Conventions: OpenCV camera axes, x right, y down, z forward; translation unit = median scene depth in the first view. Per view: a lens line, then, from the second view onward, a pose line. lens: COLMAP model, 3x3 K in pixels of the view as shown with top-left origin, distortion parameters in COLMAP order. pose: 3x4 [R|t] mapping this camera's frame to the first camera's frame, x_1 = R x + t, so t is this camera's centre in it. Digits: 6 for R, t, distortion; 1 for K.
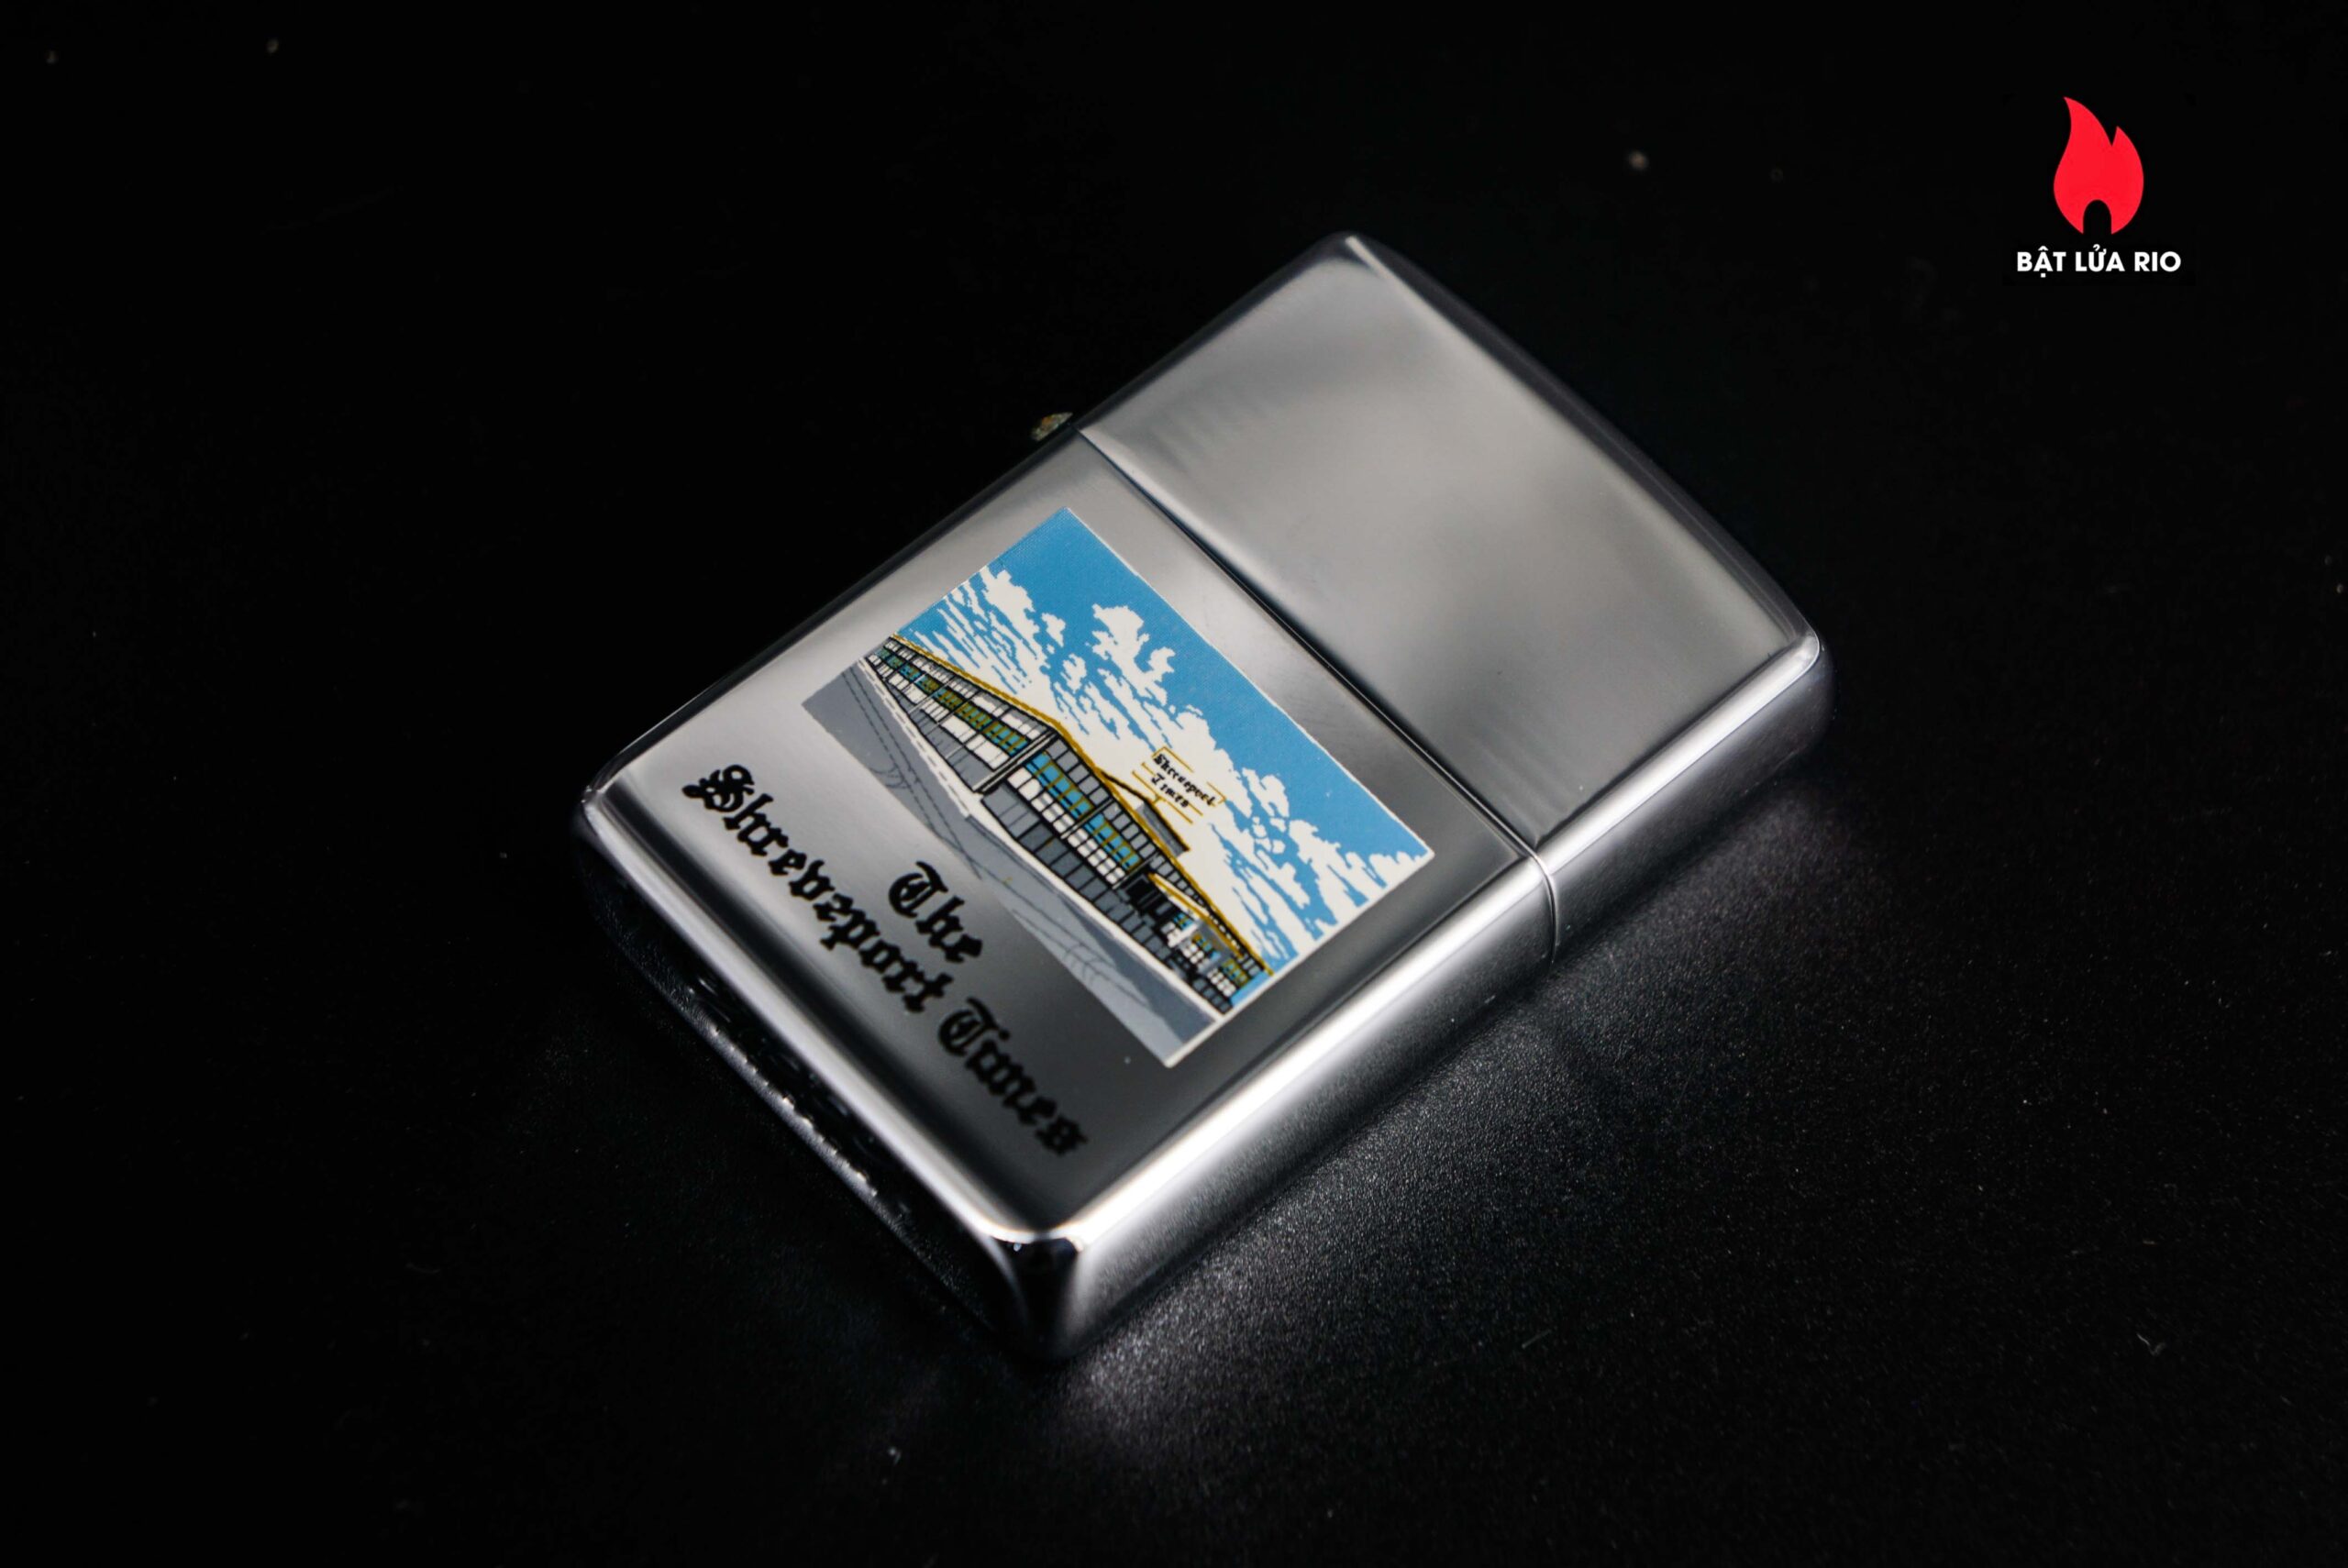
lens RADIAL K [[5689.0, 0, 1174.0], [0, 5689.0, 784.0], [0, 0, 1]] dist [0.310216, -0.075668]
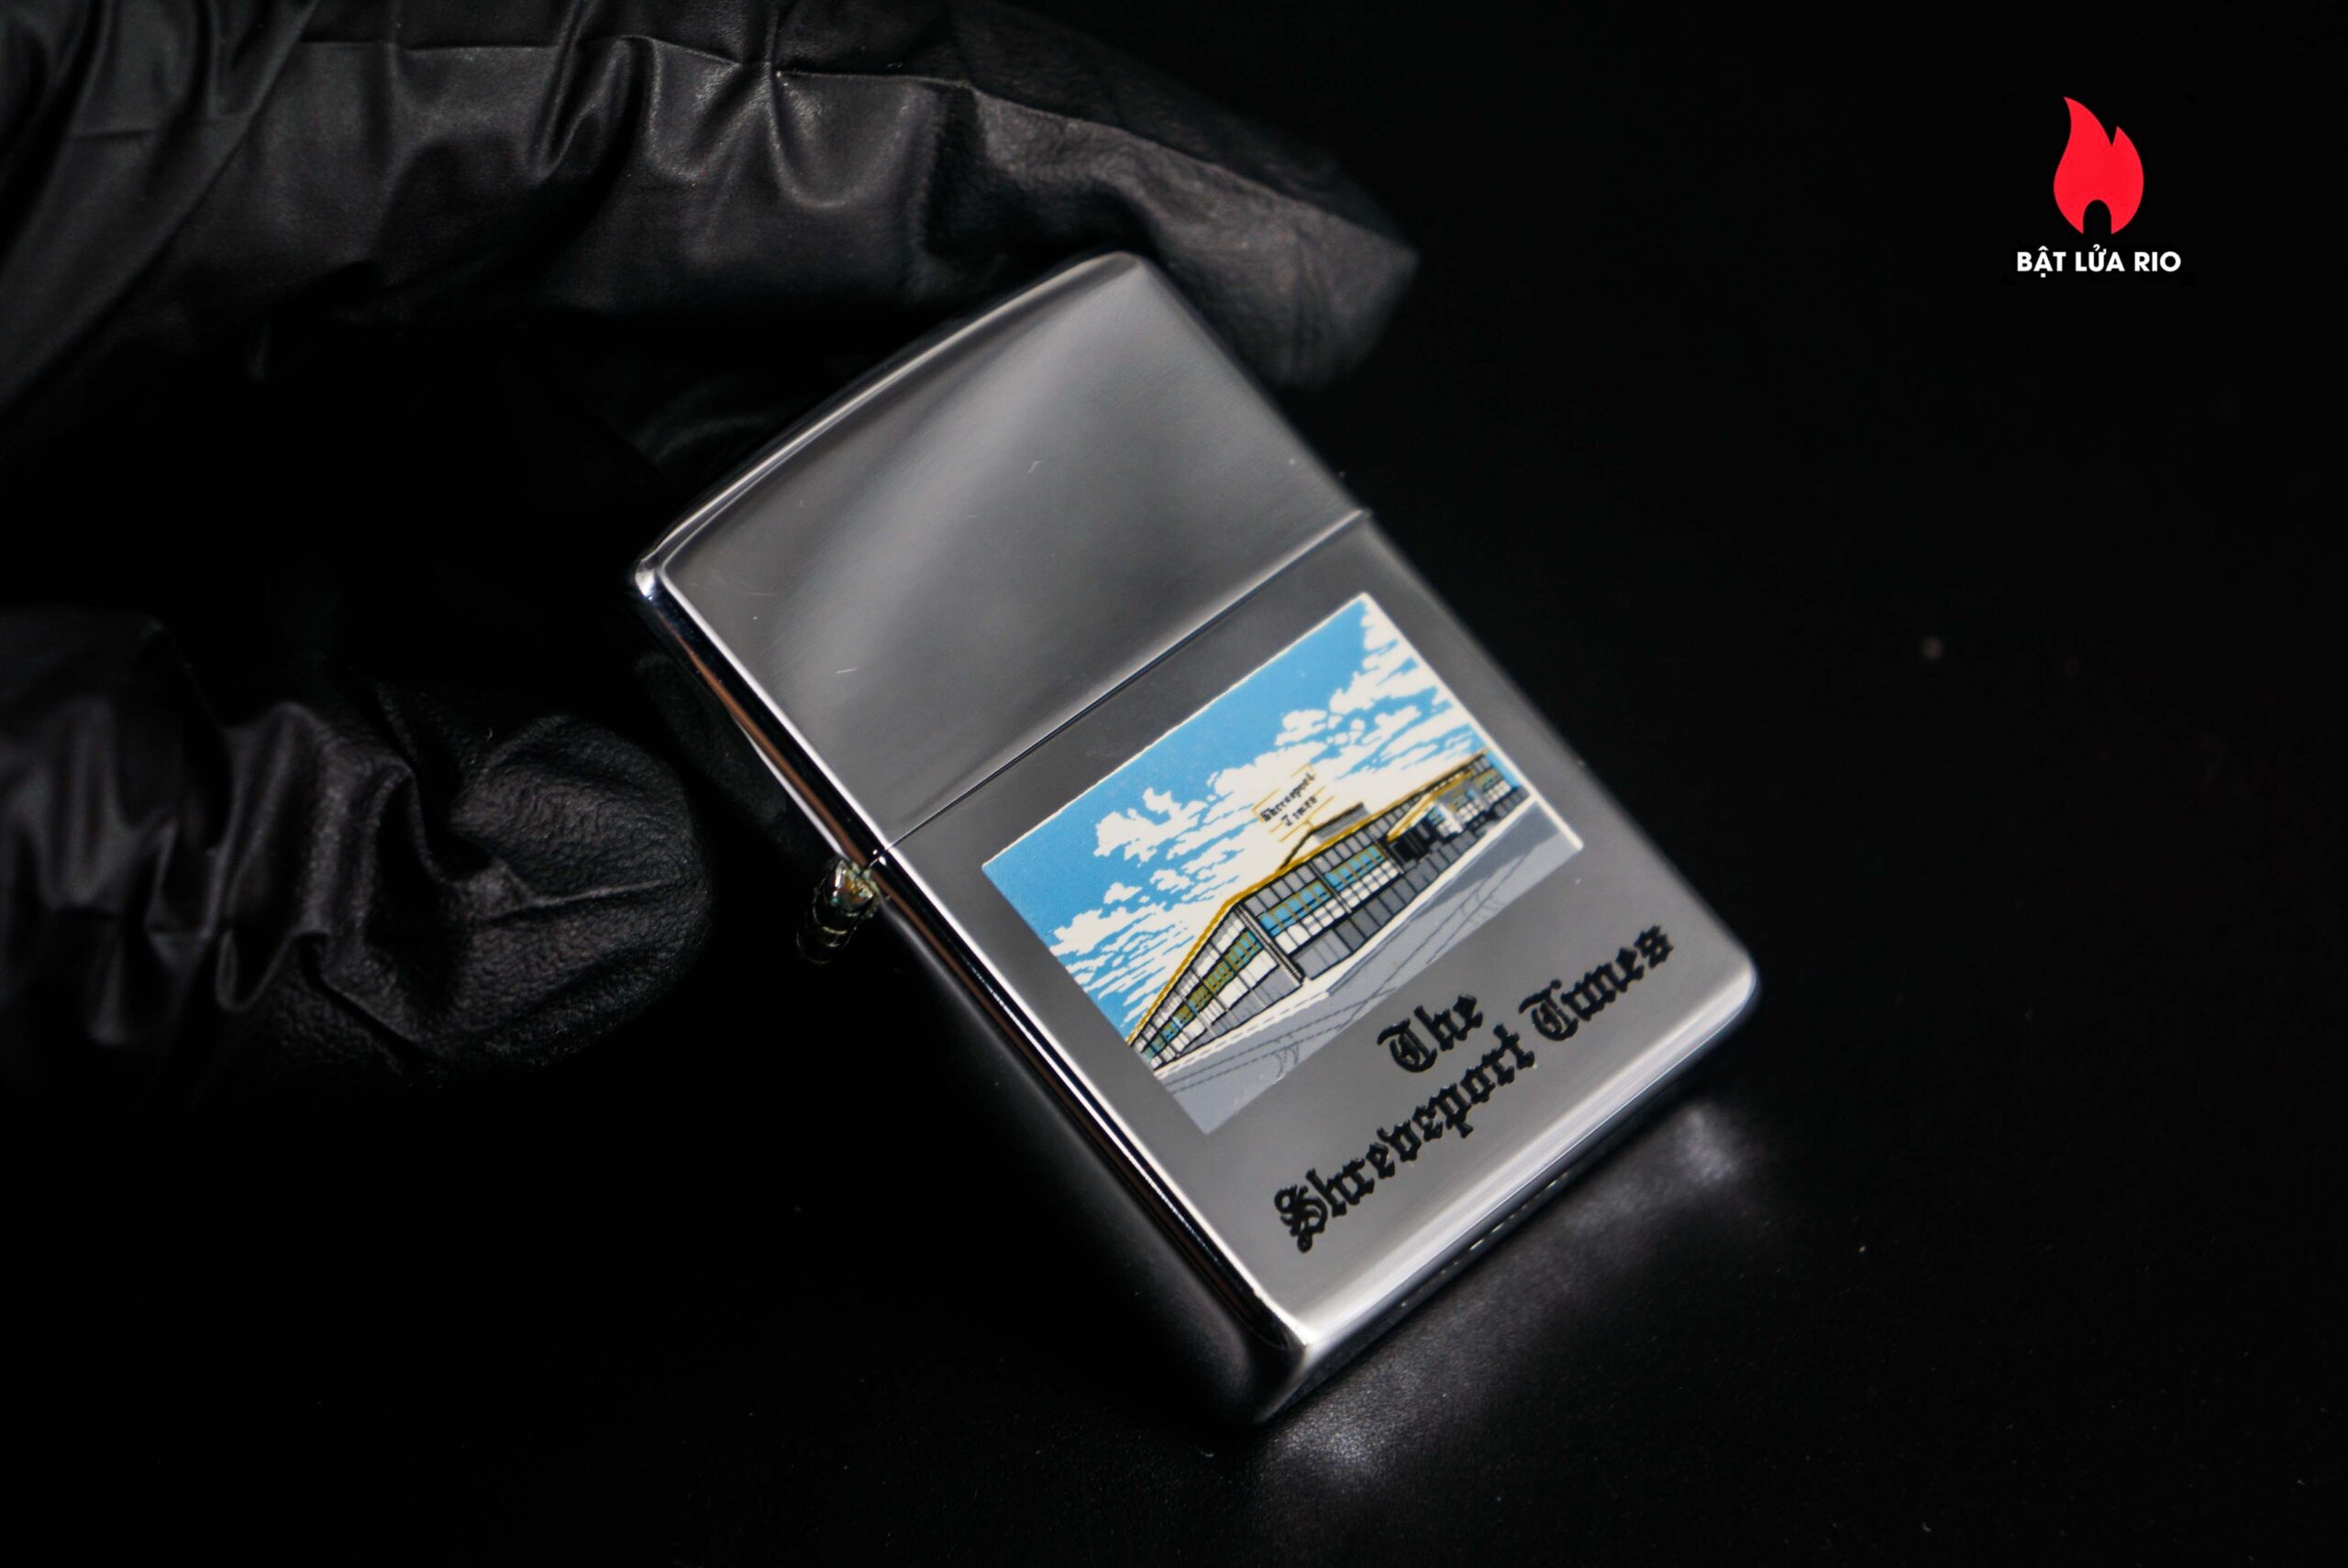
lens RADIAL K [[5689.0, 0, 1174.0], [0, 5689.0, 784.0], [0, 0, 1]] dist [0.310216, -0.075668]
pose [[0.003358, -0.904783, 0.425859, -0.437830], [0.691863, 0.309585, 0.652290, -0.692405], [-0.722021, 0.292446, 0.627026, 0.366070]]
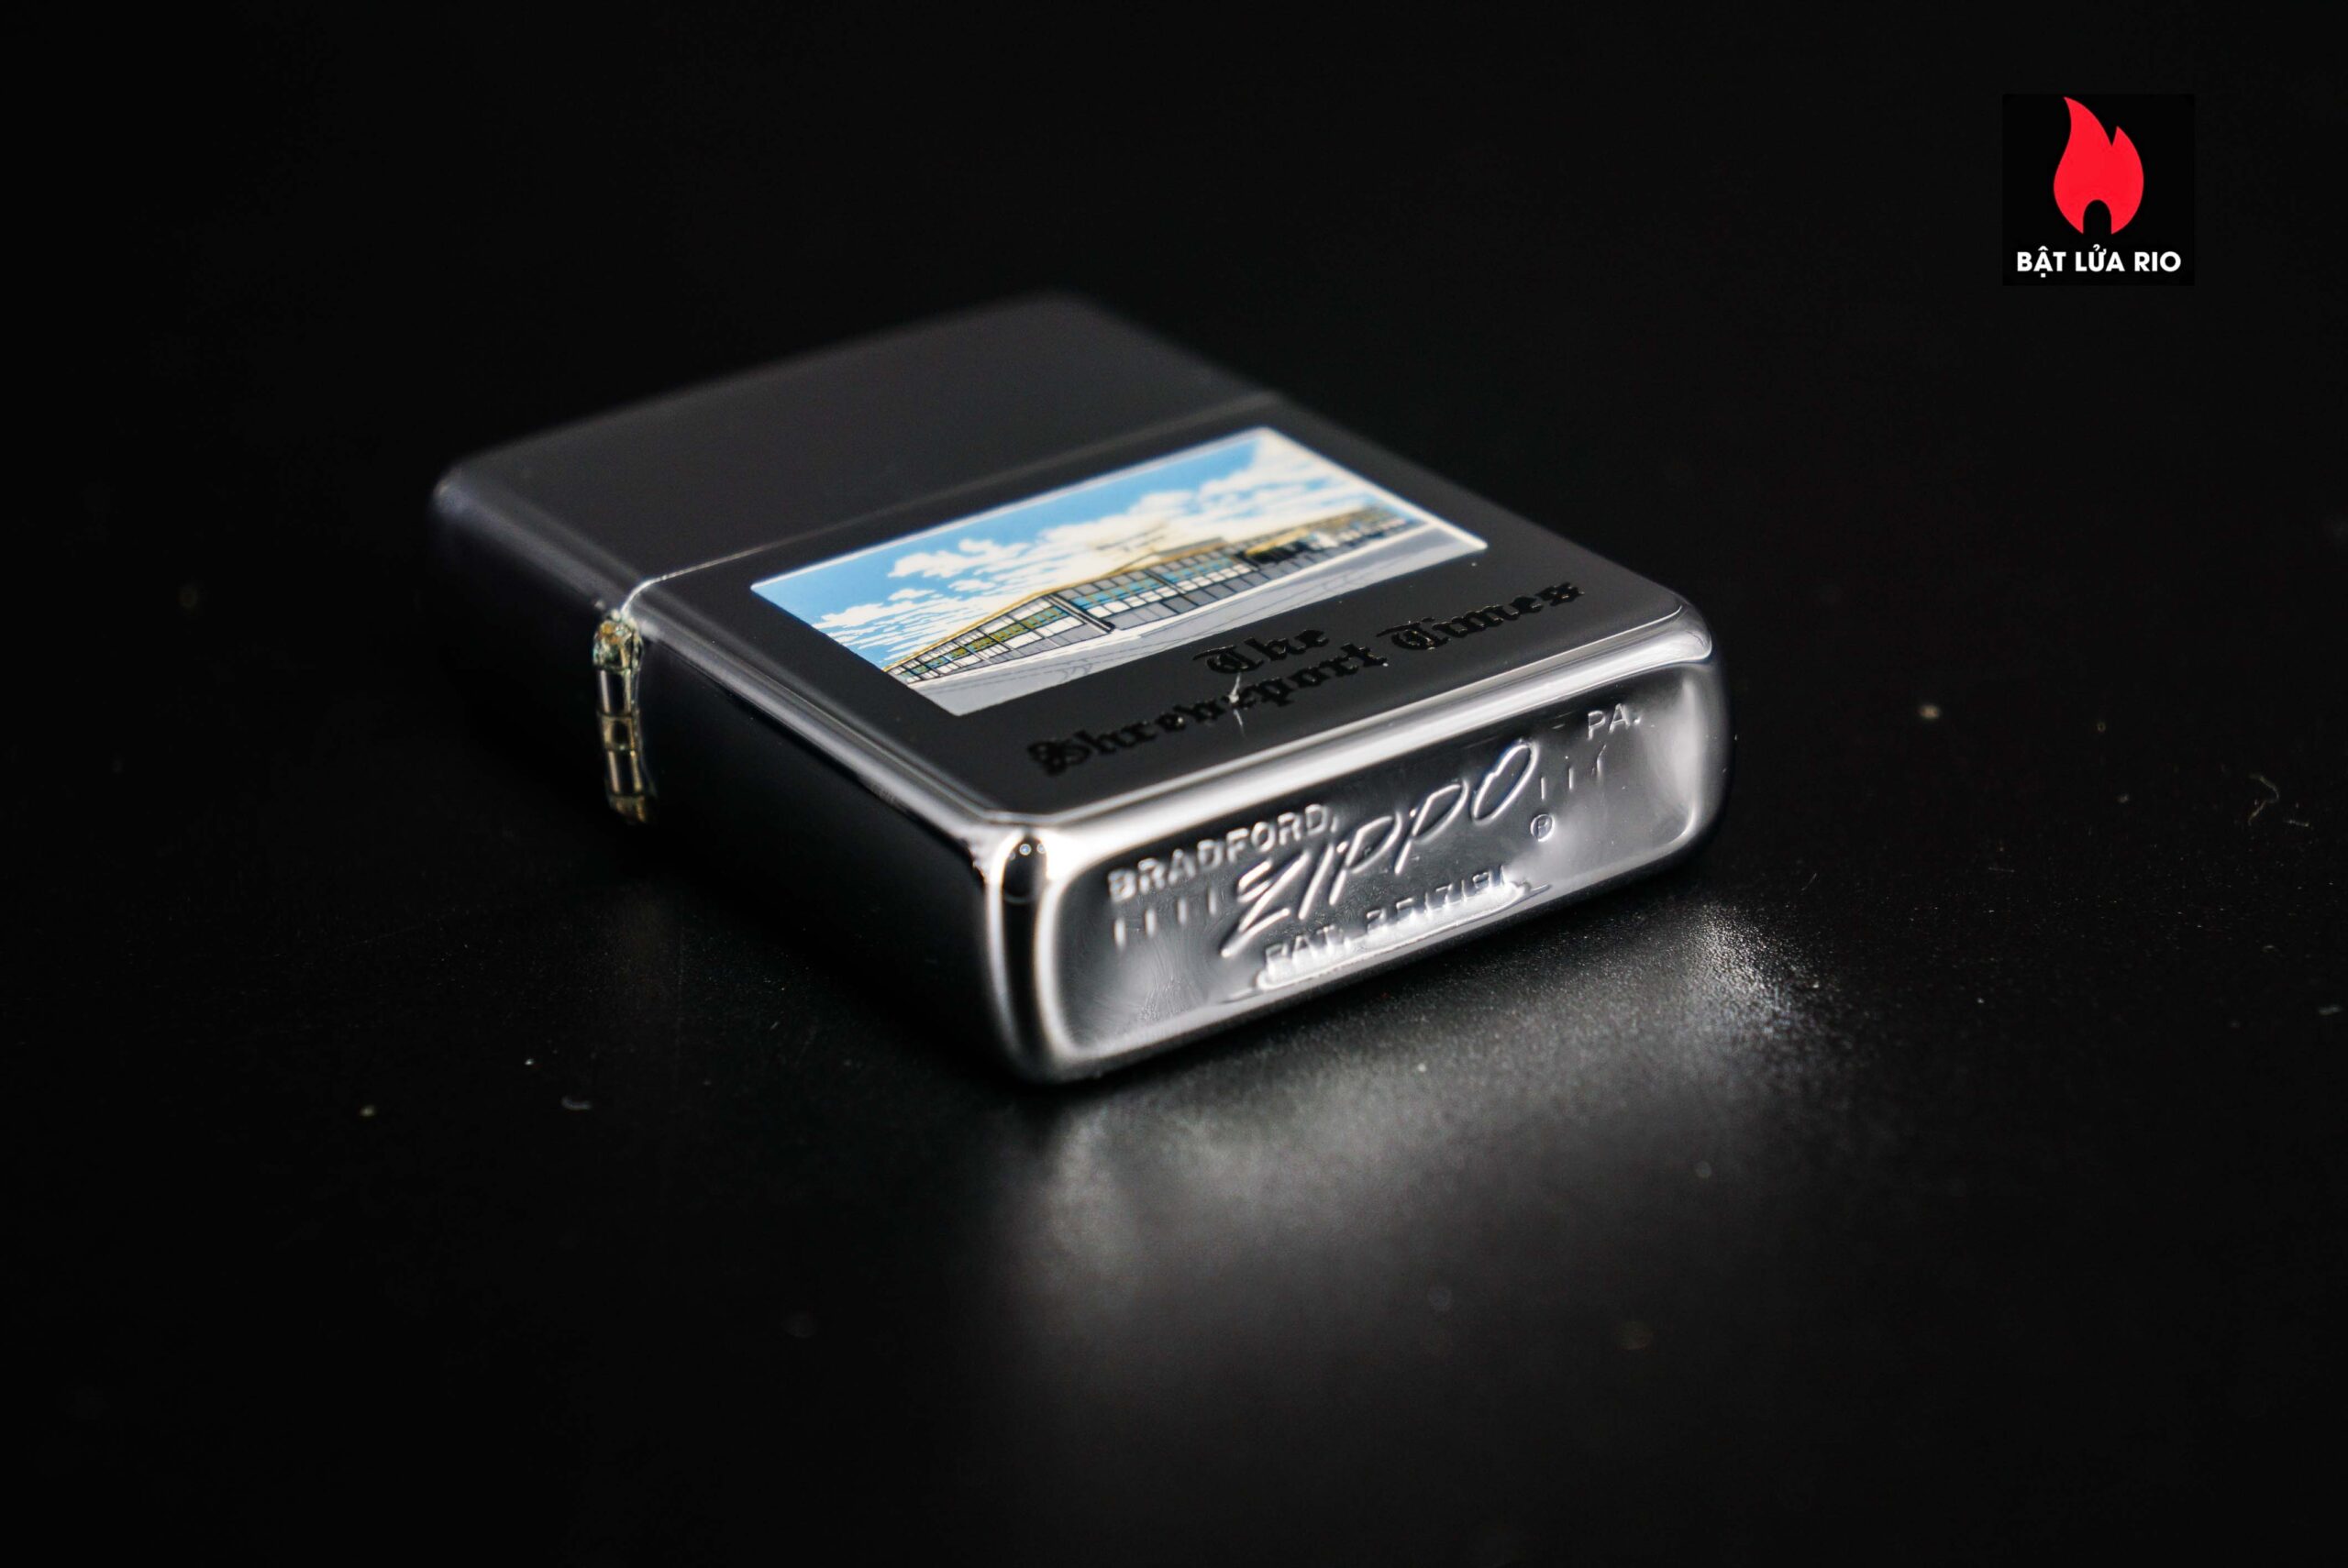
lens RADIAL K [[5689.0, 0, 1174.0], [0, 5689.0, 784.0], [0, 0, 1]] dist [0.310216, -0.075668]
pose [[0.150270, -0.433414, 0.888578, -0.817981], [0.880537, 0.467341, 0.079041, -0.048006], [-0.449527, 0.770548, 0.451864, 0.620595]]
